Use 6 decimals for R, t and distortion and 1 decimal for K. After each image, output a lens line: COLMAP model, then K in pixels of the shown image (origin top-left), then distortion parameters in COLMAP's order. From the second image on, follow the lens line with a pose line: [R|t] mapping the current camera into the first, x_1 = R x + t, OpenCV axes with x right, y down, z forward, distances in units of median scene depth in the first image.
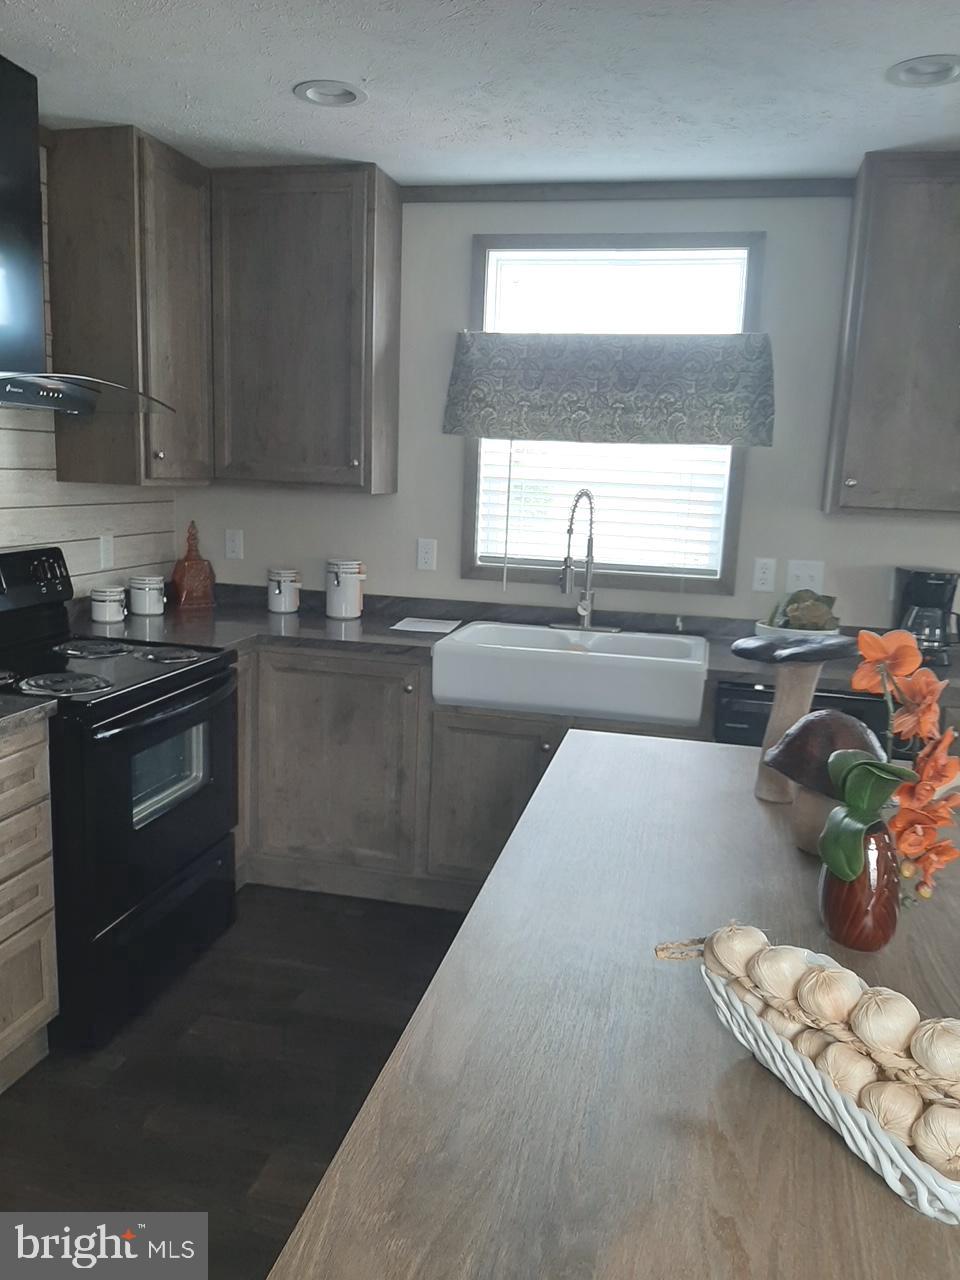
lens RADIAL K [[1013.6, 0, 479.1], [0, 1013.6, 656.7], [0, 0, 1]] dist [0.070464, -0.139926]
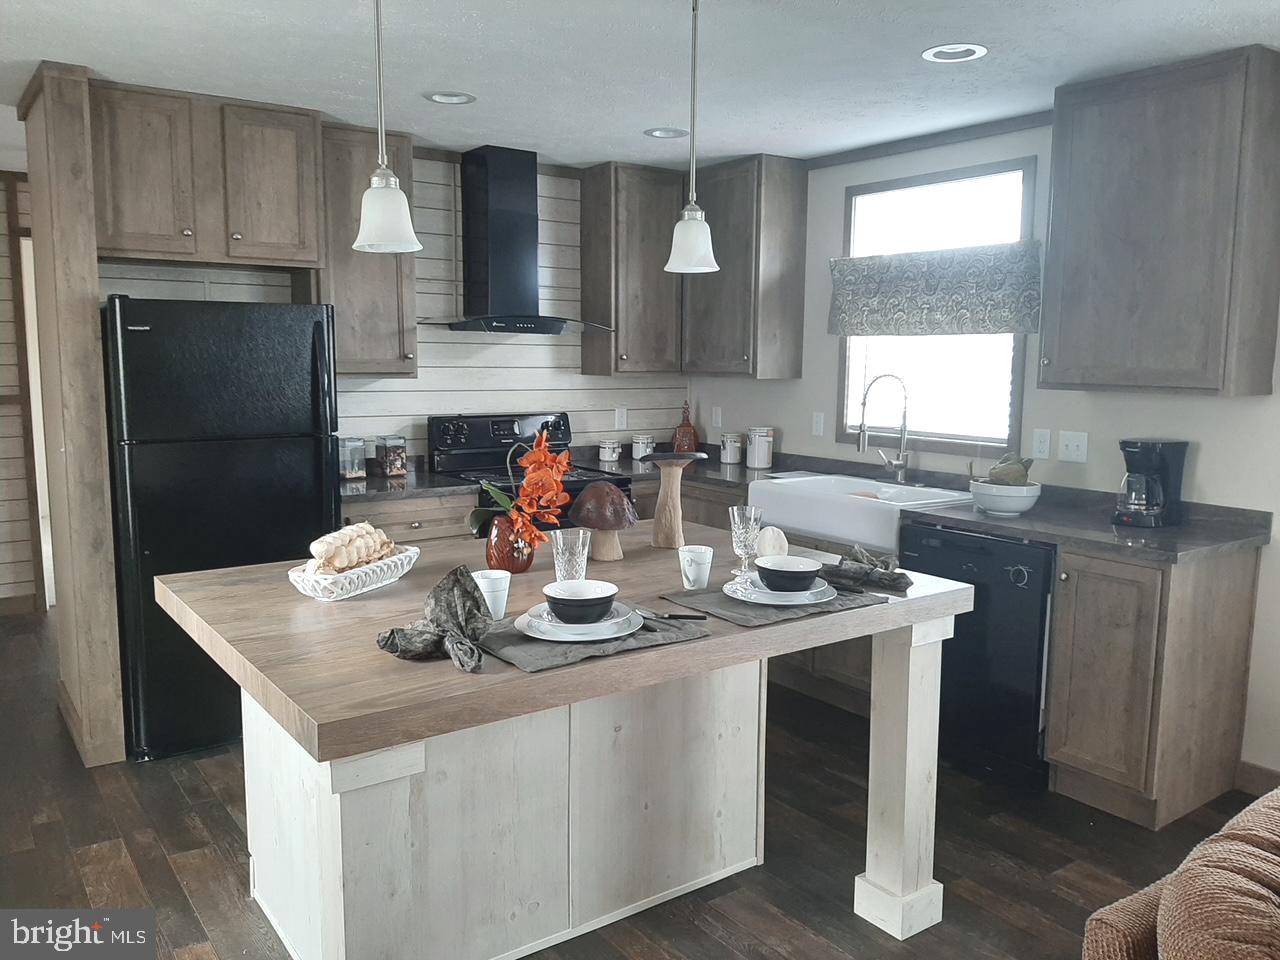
lens RADIAL K [[1013.6, 0, 640.1], [0, 1013.6, 494.0], [0, 0, 1]] dist [0.070464, -0.139926]
pose [[0.752494, 0.059378, -0.655917, 0.735270], [-0.100822, 0.994574, -0.025632, 0.053169], [0.650836, 0.085419, 0.754397, -0.163764]]
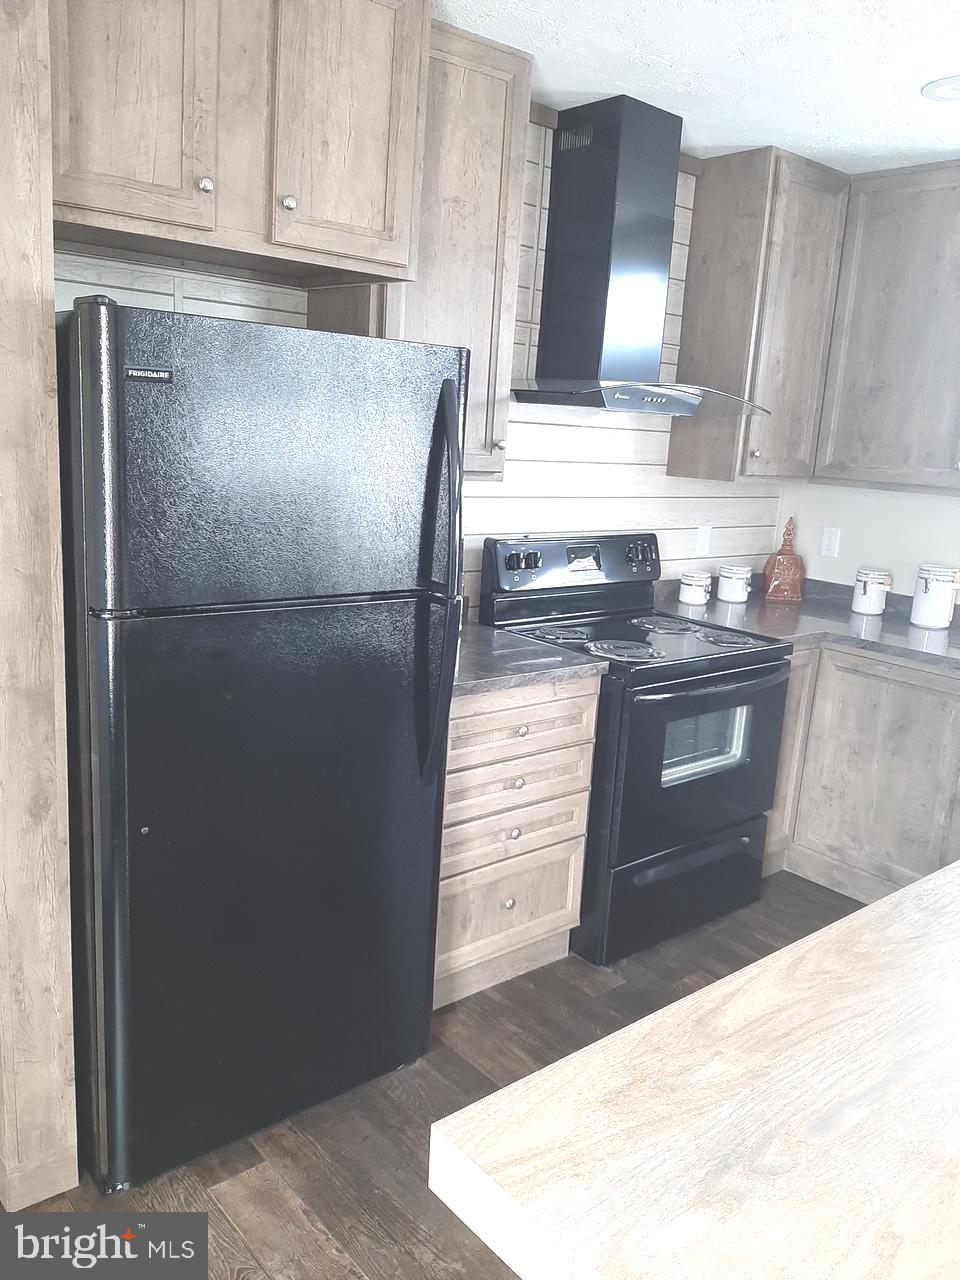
lens RADIAL K [[1013.6, 0, 479.1], [0, 1013.6, 656.7], [0, 0, 1]] dist [0.070464, -0.139926]
pose [[0.799628, 0.140707, -0.583778, 0.104452], [-0.137389, 0.989242, 0.050246, -0.001015], [0.584567, 0.040026, 0.810357, -0.026306]]
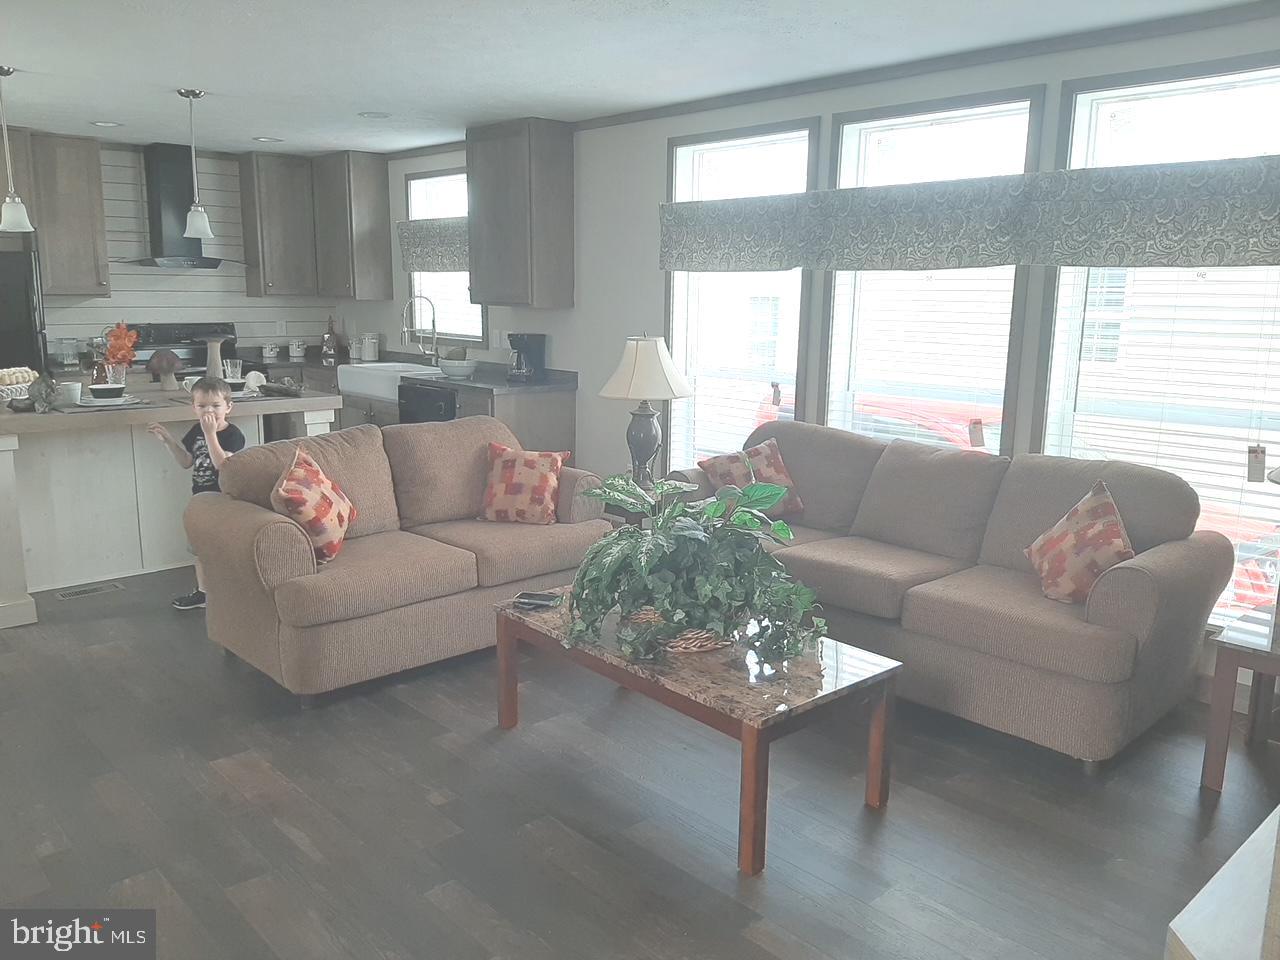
lens RADIAL K [[1013.6, 0, 640.1], [0, 1013.6, 494.0], [0, 0, 1]] dist [0.070464, -0.139926]
pose [[0.826322, 0.083312, -0.557001, 1.685766], [-0.083443, 0.996194, 0.025213, 0.148734], [0.556982, 0.025644, 0.830129, -0.459634]]
